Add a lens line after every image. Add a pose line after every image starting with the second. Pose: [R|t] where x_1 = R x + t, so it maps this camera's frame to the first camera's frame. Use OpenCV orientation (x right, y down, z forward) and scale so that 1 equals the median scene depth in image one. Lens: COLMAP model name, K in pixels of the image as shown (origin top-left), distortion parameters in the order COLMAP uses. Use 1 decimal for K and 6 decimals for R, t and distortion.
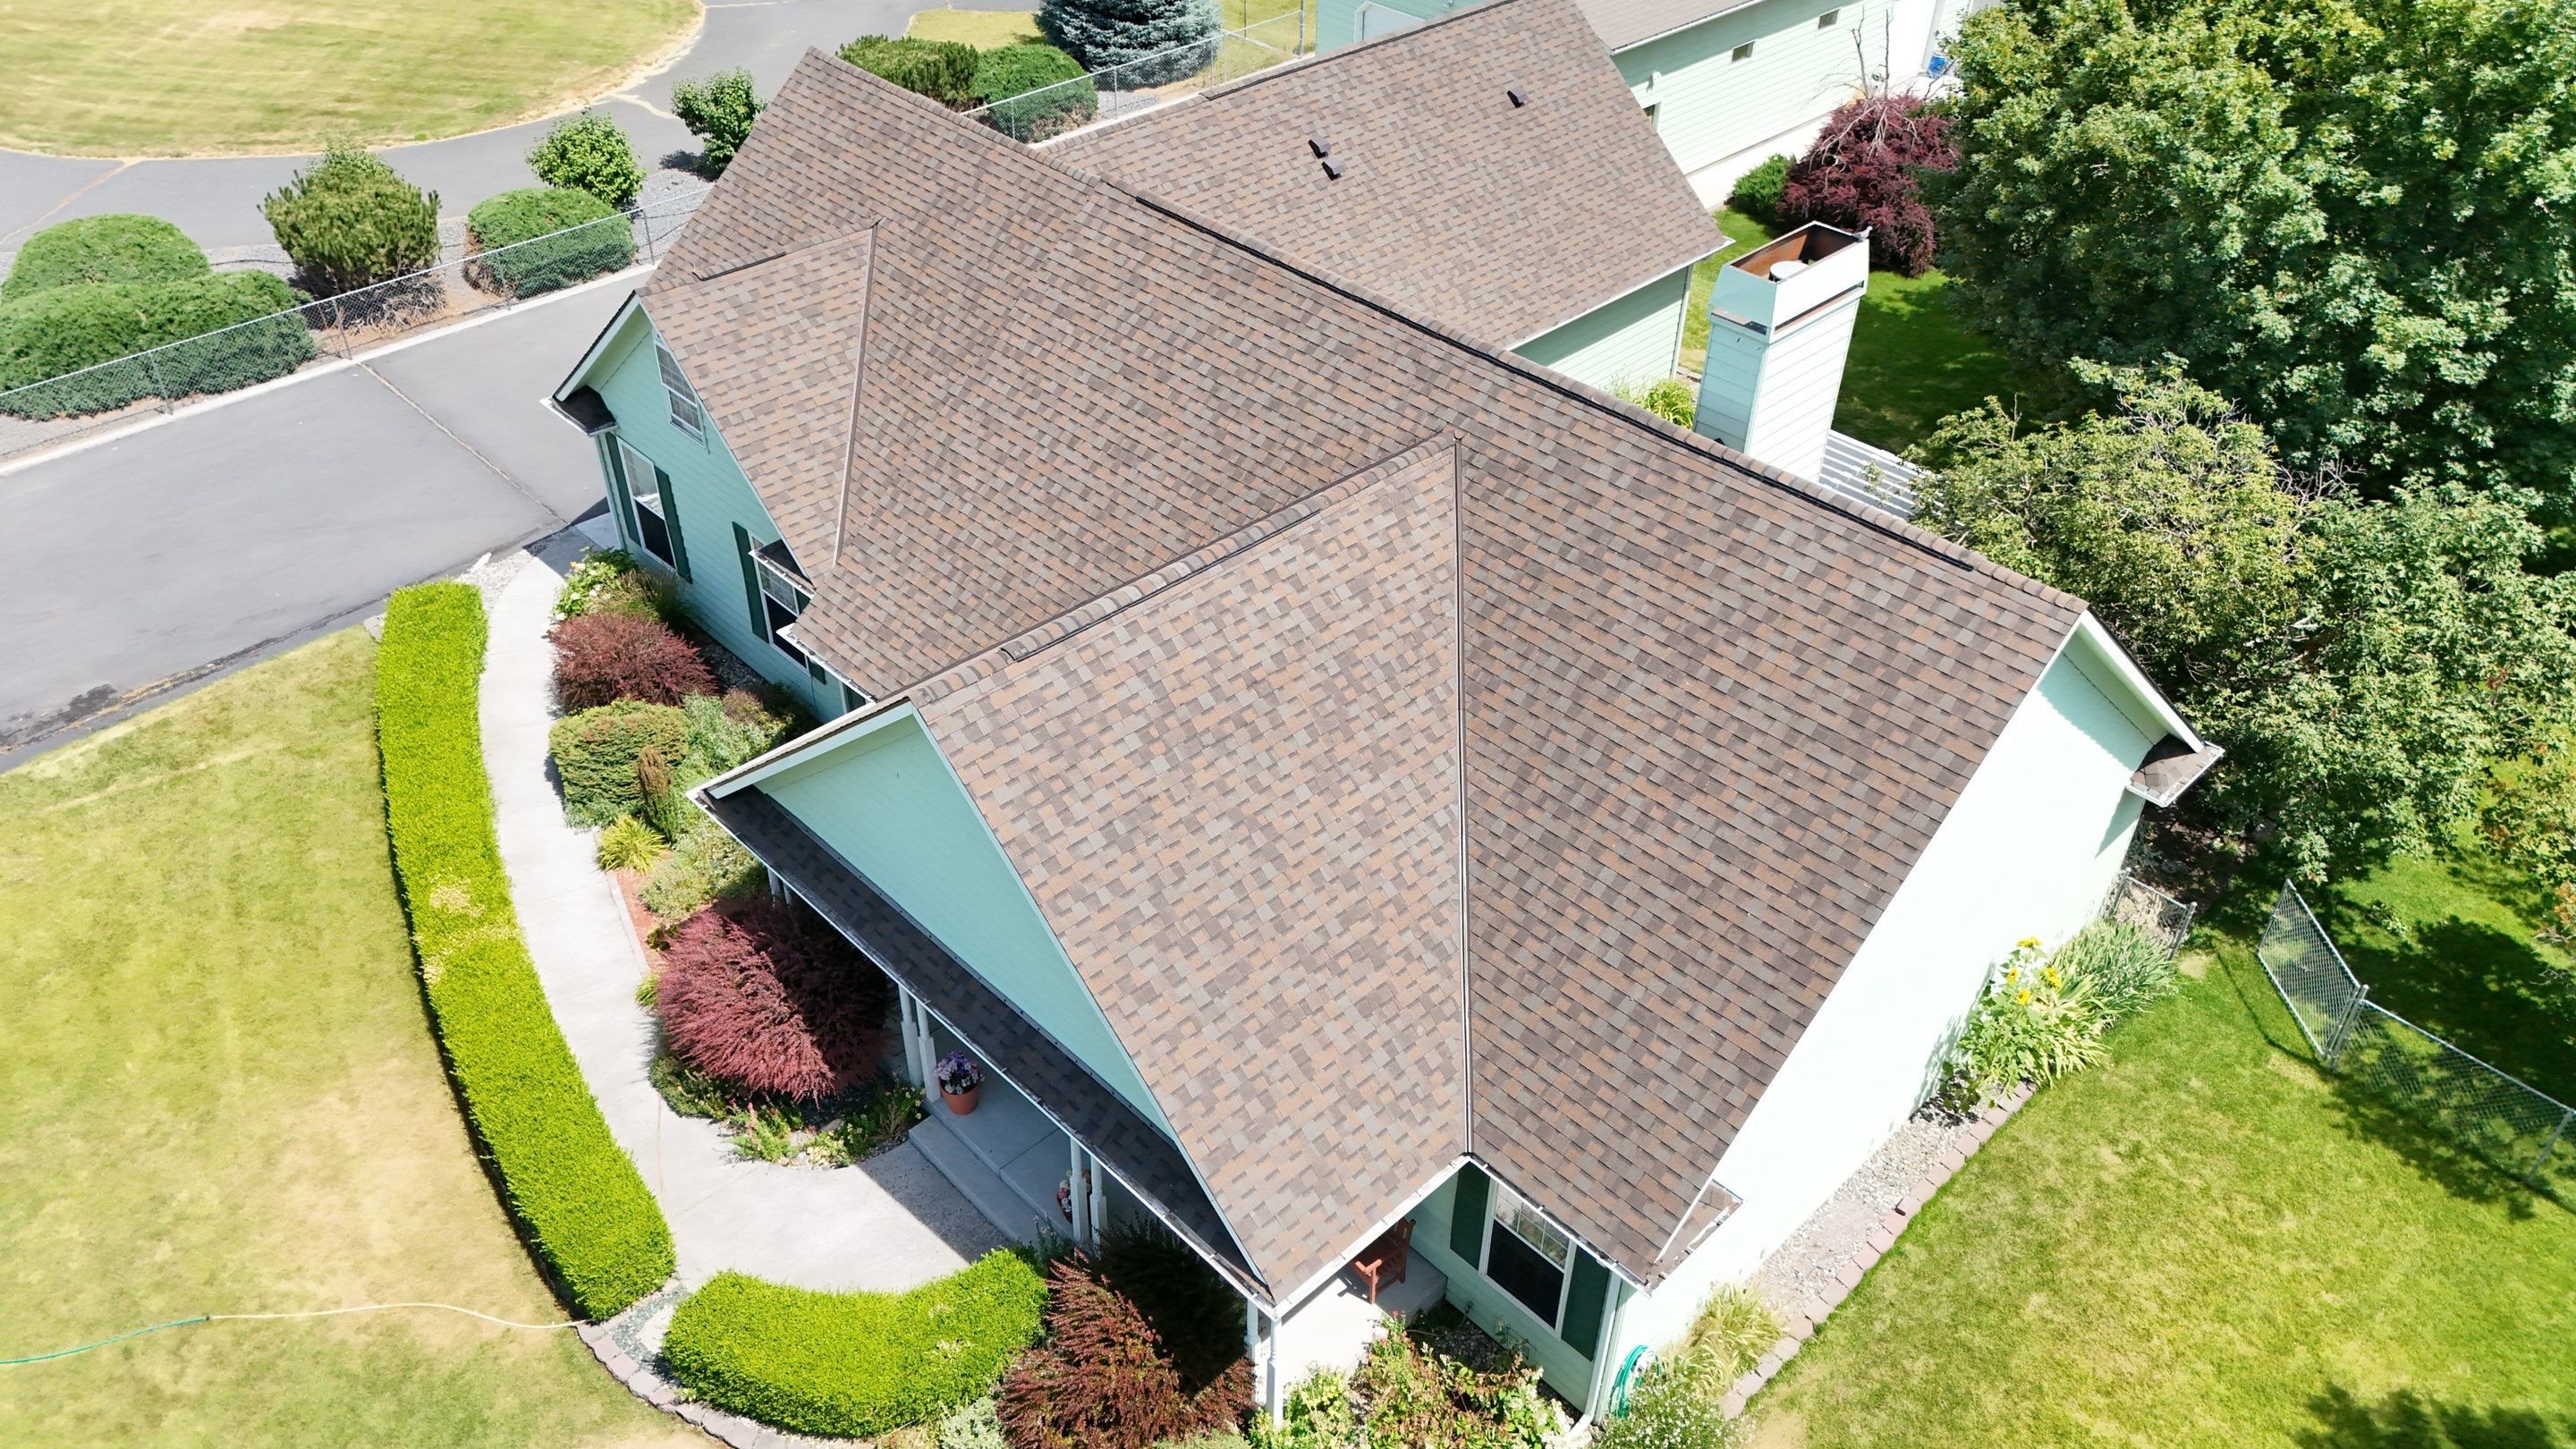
lens RADIAL K [[1902.5, 0, 1248.3], [0, 1902.5, 725.7], [0, 0, 1]] dist [0.064045, -0.068929]
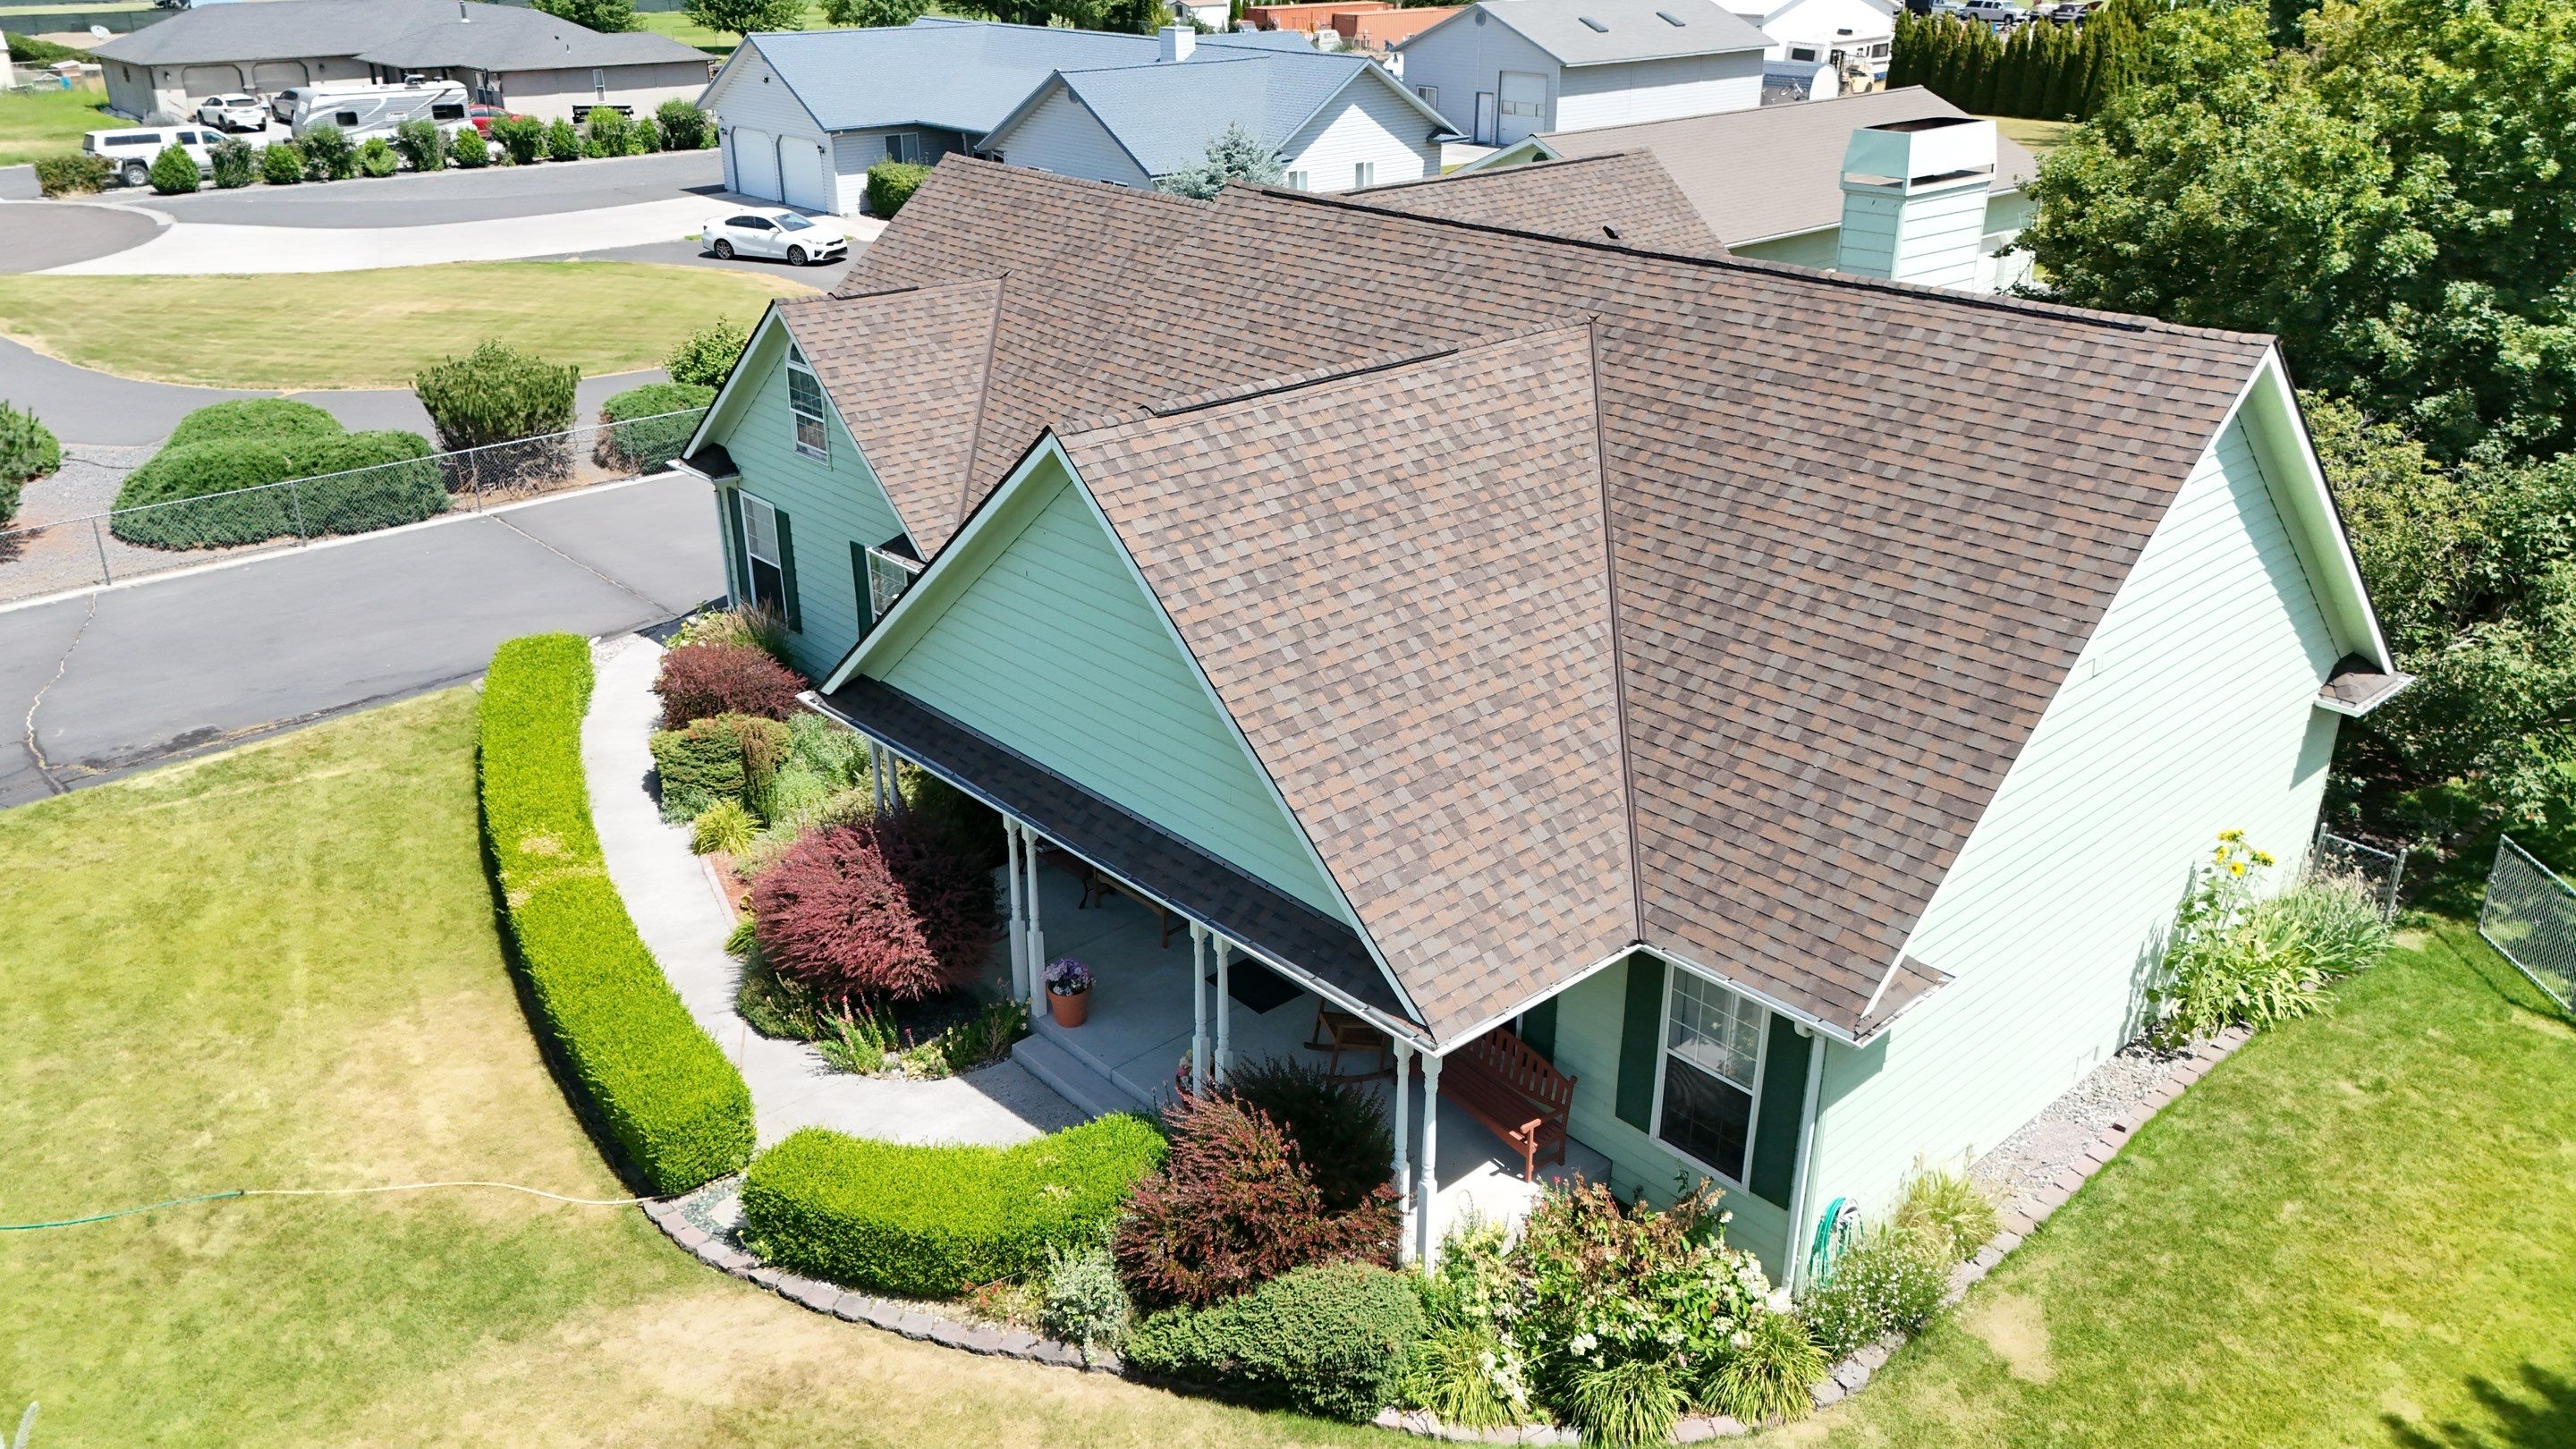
lens RADIAL K [[1902.5, 0, 1248.3], [0, 1902.5, 725.7], [0, 0, 1]] dist [0.064045, -0.068929]
pose [[0.999374, 0.003236, -0.035233, -0.034461], [-0.011677, 0.970184, -0.242089, 0.307395], [0.033399, 0.242349, 0.969614, 0.081783]]
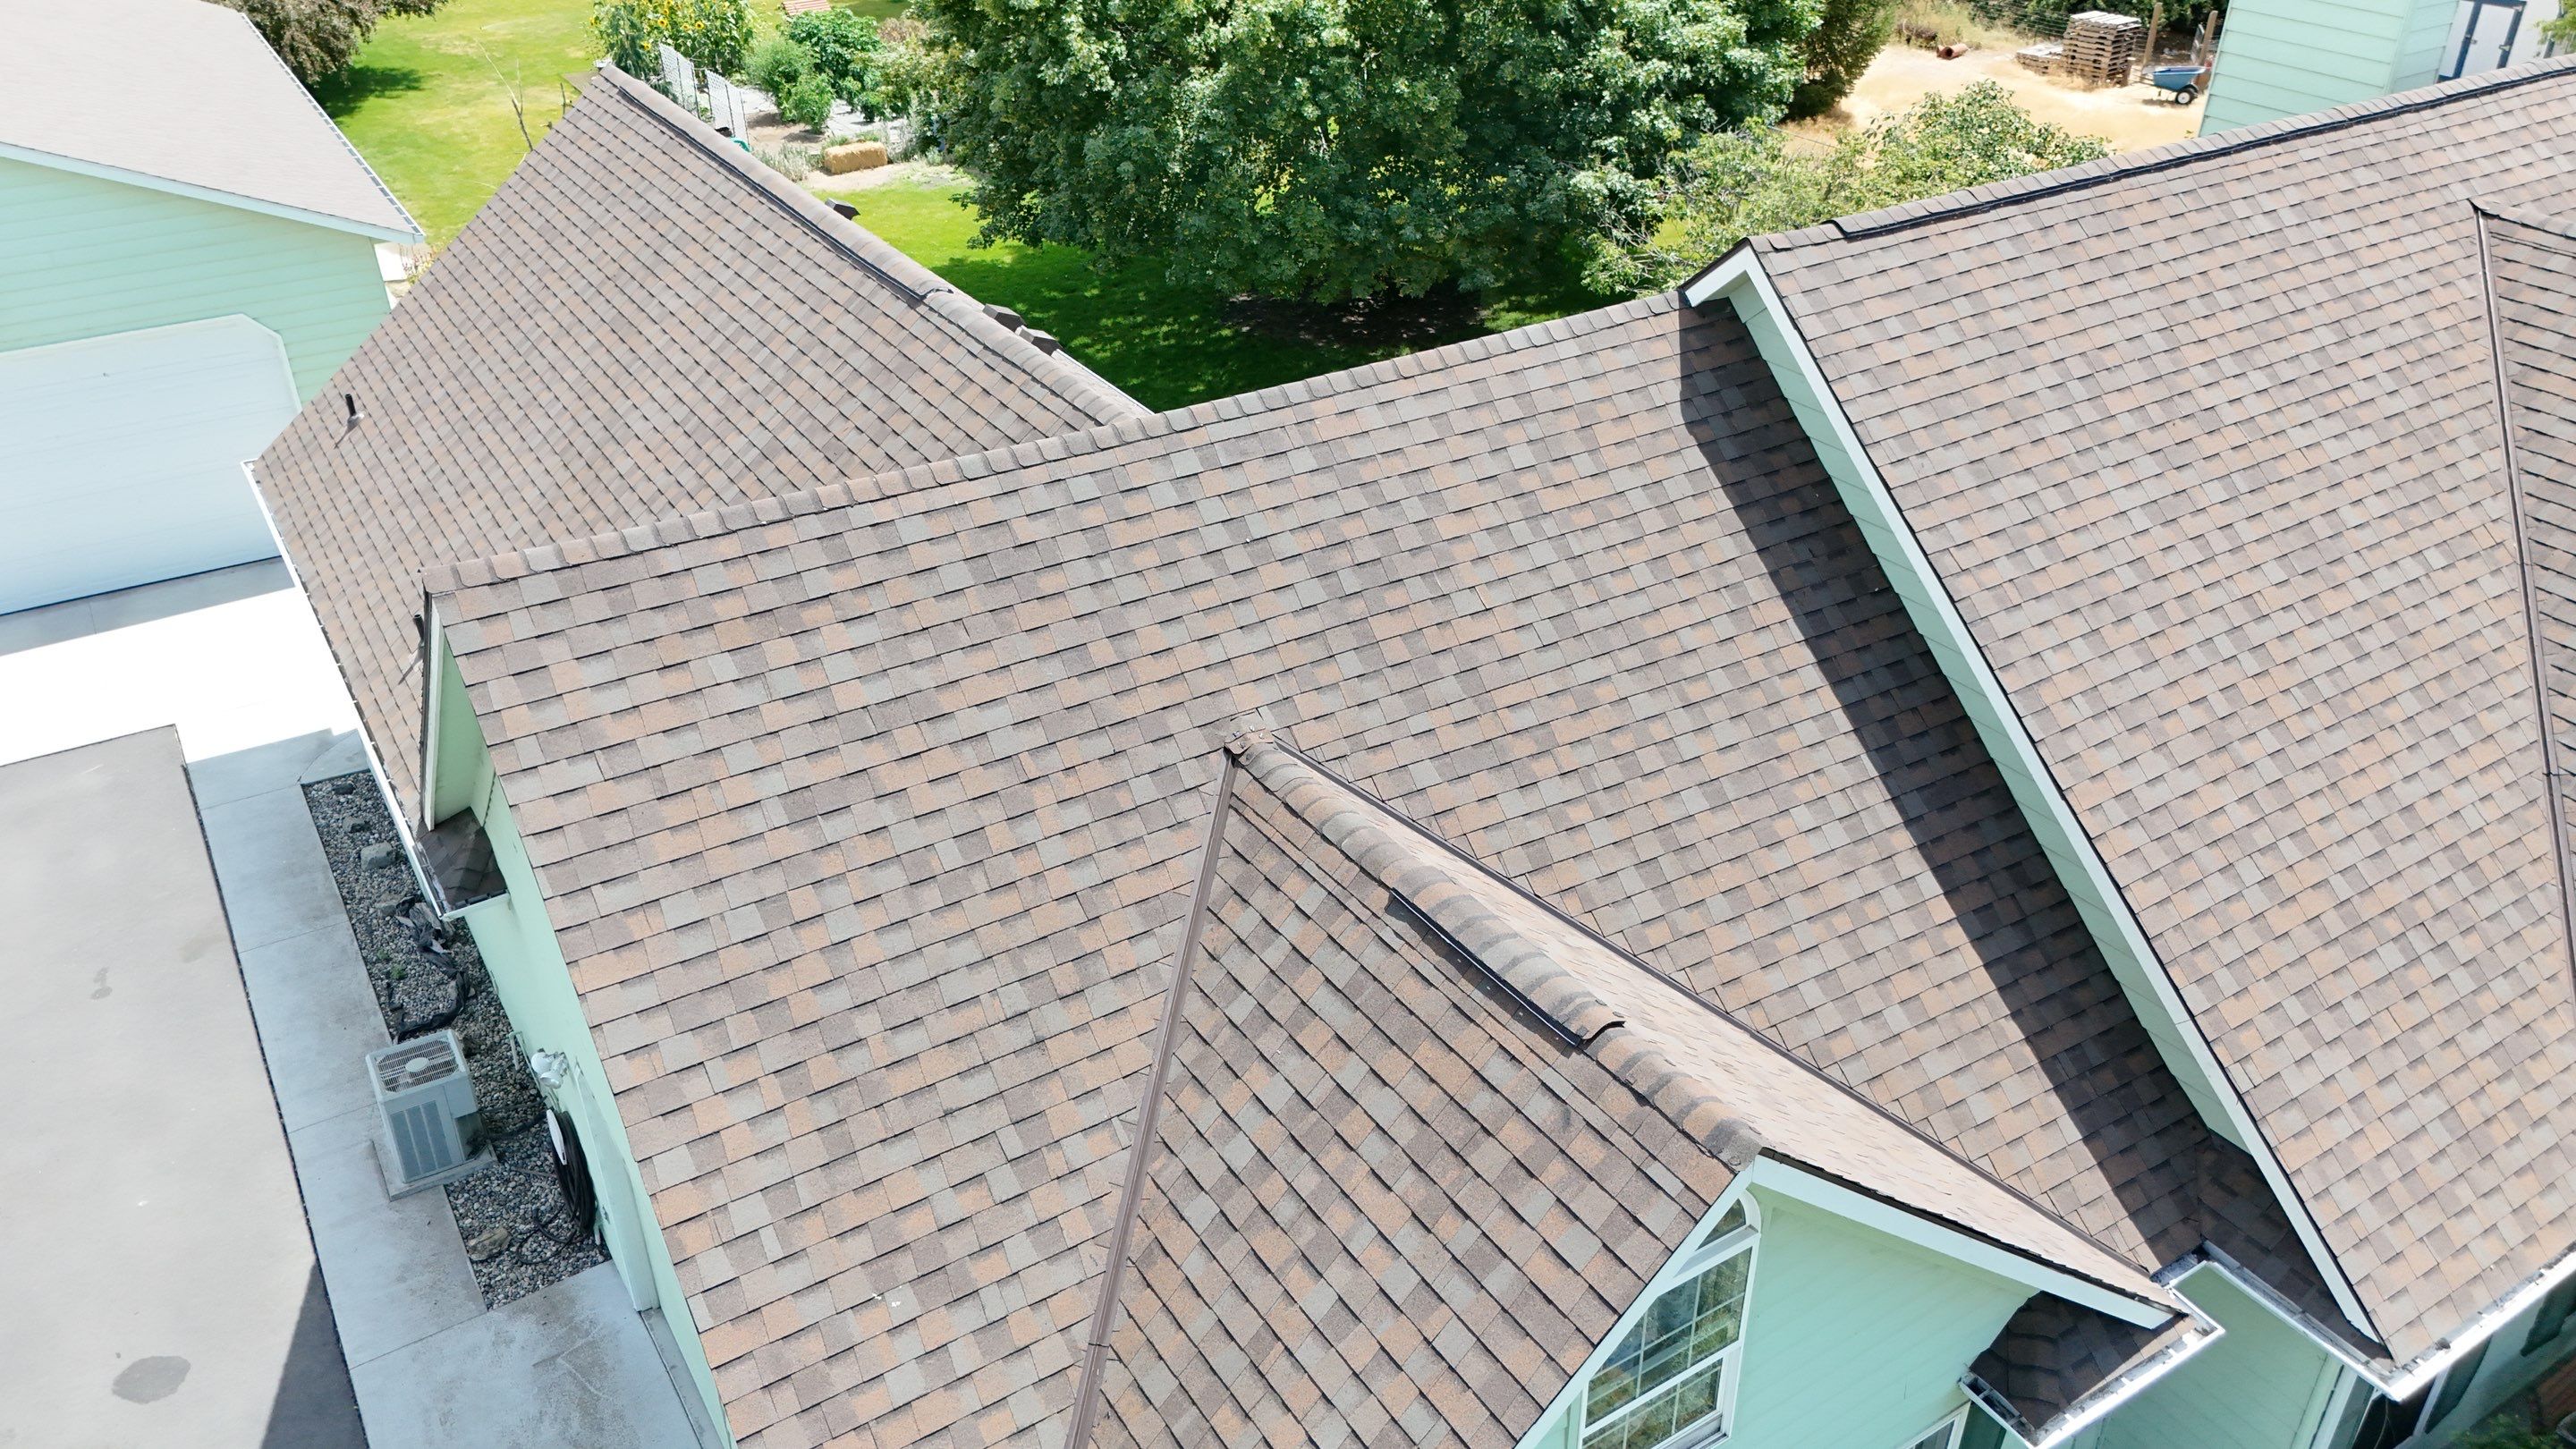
lens RADIAL K [[1900.1, 0, 1291.5], [0, 1900.1, 716.7], [0, 0, 1]] dist [0.121072, -0.121568]
pose [[0.185684, -0.511134, 0.839204, -0.685583], [0.601554, 0.734437, 0.314222, -0.517491], [-0.776952, 0.446481, 0.443848, 1.142425]]
